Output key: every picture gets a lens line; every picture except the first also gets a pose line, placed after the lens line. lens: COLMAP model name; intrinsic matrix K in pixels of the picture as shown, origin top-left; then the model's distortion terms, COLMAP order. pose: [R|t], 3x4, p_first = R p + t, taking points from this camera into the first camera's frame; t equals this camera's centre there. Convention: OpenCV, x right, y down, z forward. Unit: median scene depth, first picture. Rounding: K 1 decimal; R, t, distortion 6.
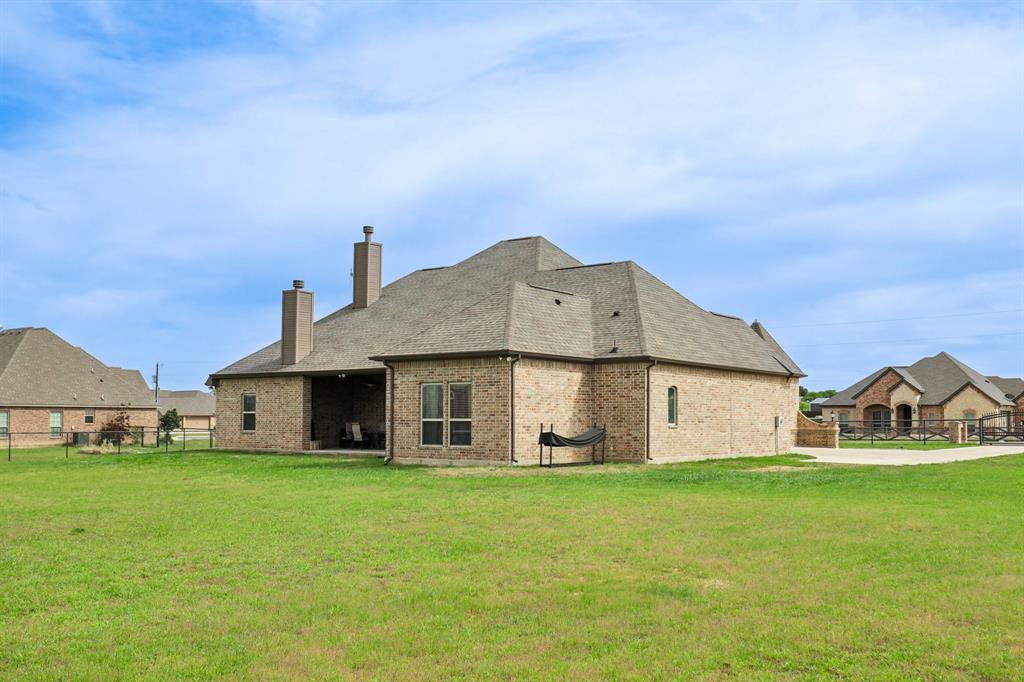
lens RADIAL K [[1029.1, 0, 512.0], [0, 1029.1, 342.7], [0, 0, 1]] dist [0.016225, 0.000000]
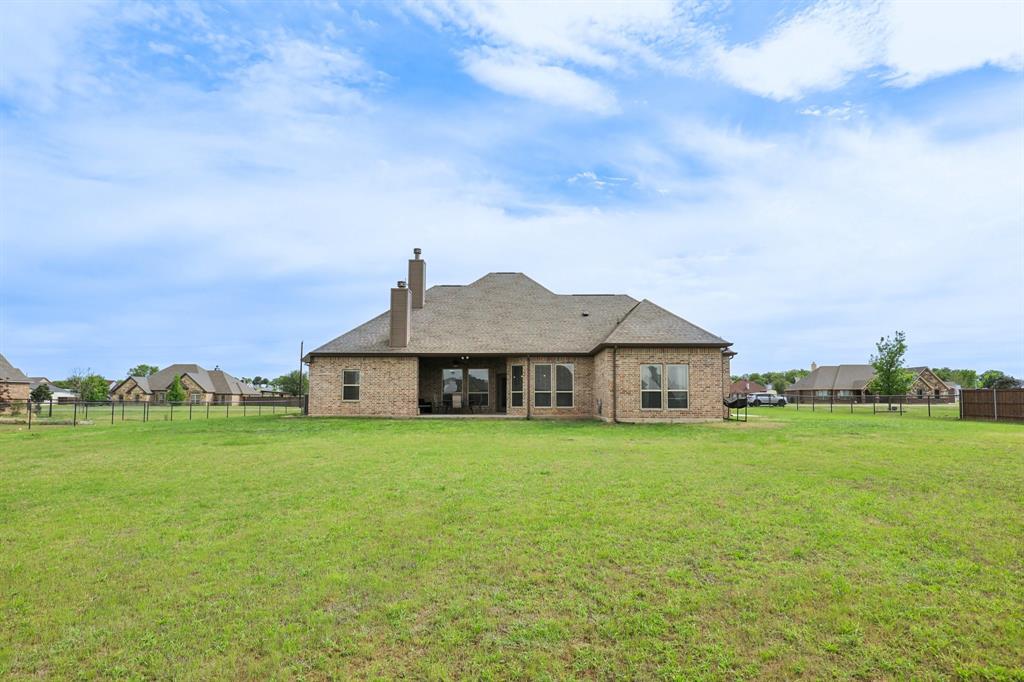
lens RADIAL K [[561.5, 0, 512.2], [0, 561.5, 339.6], [0, 0, 1]] dist [-0.004841, -0.000312]
pose [[0.810681, 0.061213, 0.582279, -0.502272], [-0.044795, 0.998089, -0.042559, 0.034723], [-0.583772, 0.008419, 0.811874, 0.363044]]
